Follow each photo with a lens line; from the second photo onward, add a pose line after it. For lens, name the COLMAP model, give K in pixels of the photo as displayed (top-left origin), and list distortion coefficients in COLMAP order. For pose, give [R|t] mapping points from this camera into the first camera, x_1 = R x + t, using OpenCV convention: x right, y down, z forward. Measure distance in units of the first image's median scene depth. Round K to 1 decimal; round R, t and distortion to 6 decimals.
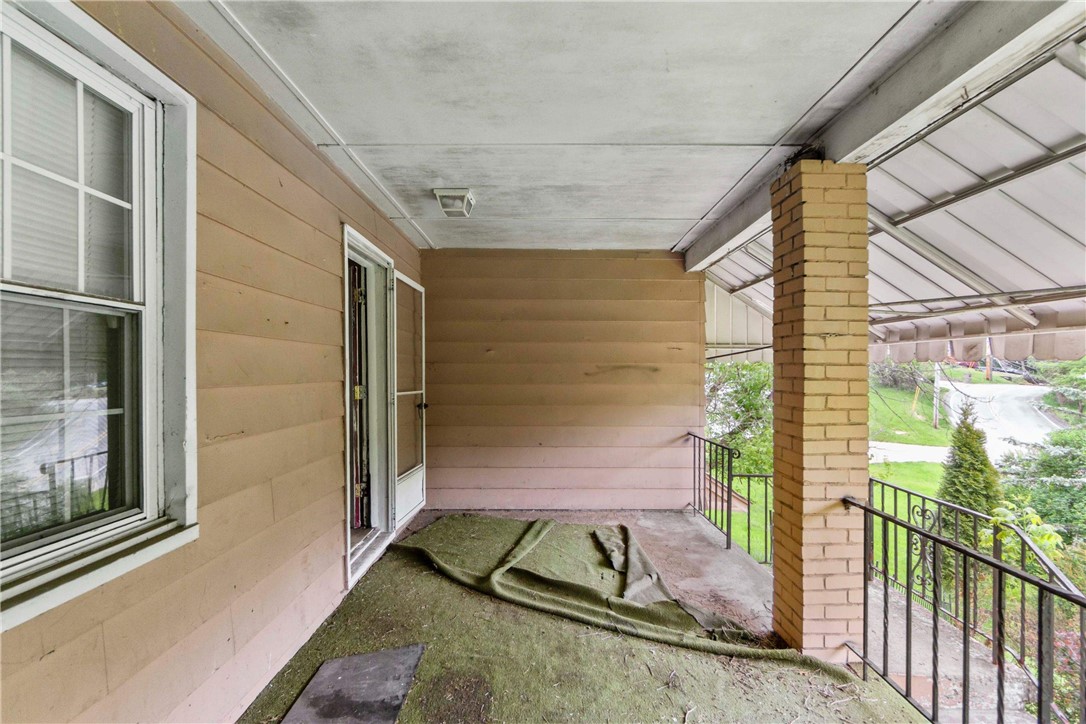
lens RADIAL K [[448.6, 0, 543.0], [0, 448.6, 362.0], [0, 0, 1]] dist [-0.000017, -0.000005]
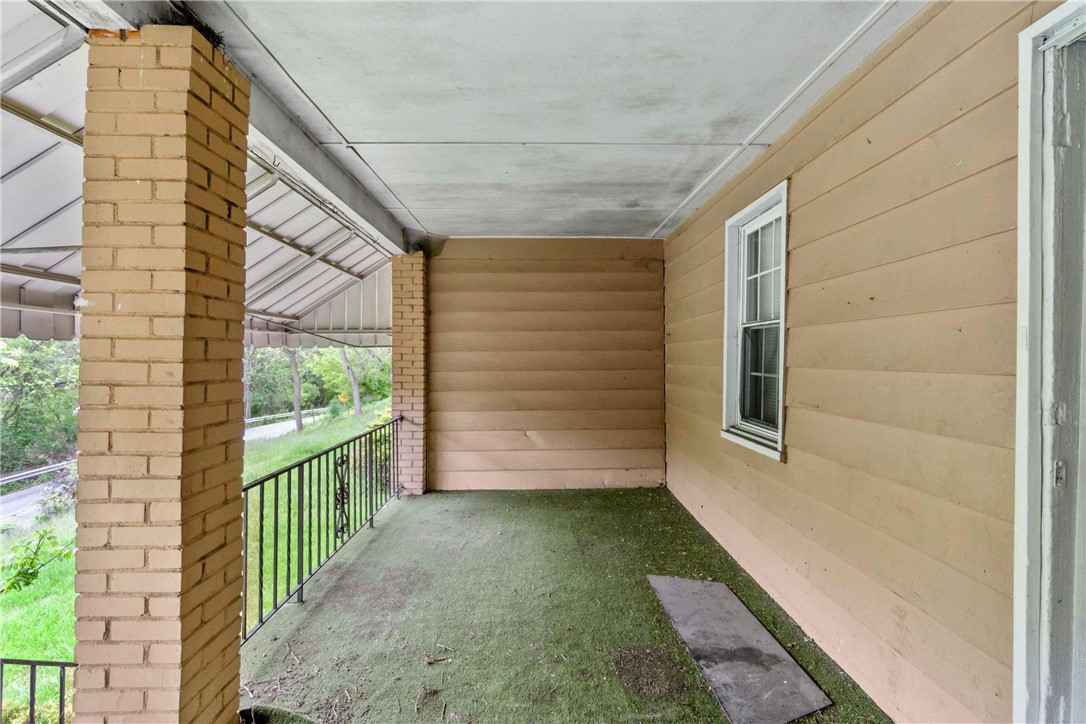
lens RADIAL K [[448.6, 0, 543.0], [0, 448.6, 362.0], [0, 0, 1]] dist [-0.000017, -0.000005]
pose [[-0.999498, -0.003454, -0.031492, 0.090155], [-0.003234, 0.999970, -0.007055, 0.046468], [0.031516, -0.006950, -0.999479, 2.041299]]
